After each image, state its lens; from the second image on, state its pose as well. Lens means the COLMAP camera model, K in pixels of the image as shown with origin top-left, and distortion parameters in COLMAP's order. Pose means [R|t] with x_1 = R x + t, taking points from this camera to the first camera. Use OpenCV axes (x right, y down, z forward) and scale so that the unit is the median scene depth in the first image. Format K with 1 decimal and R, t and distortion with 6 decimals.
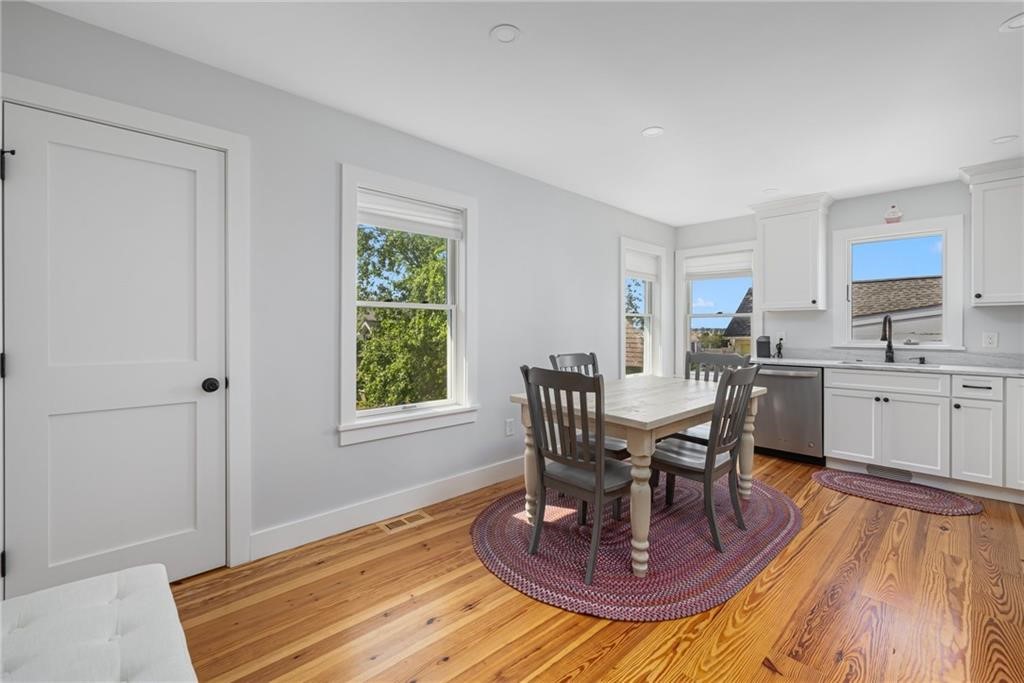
lens RADIAL K [[438.8, 0, 507.5], [0, 438.8, 329.3], [0, 0, 1]] dist [0.002383, 0.000103]
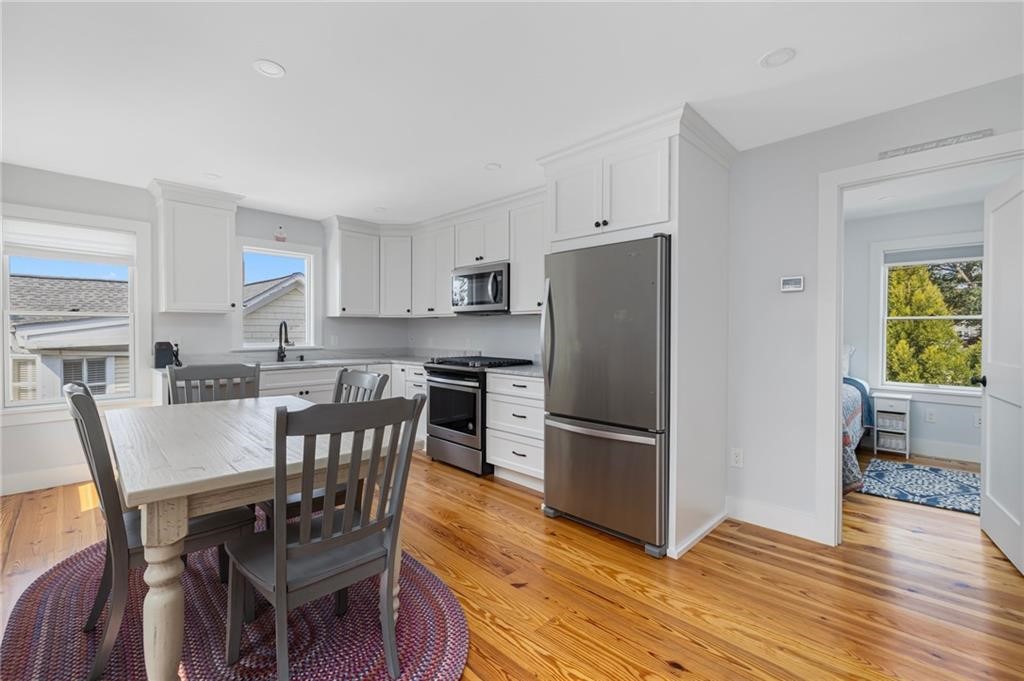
lens RADIAL K [[433.6, 0, 506.0], [0, 433.6, 340.8], [0, 0, 1]] dist [-0.000600, -0.000100]
pose [[-0.029645, -0.023997, 0.999272, -0.425873], [0.001114, 0.999710, 0.024040, -0.009769], [-0.999560, 0.001826, -0.029610, 0.644763]]
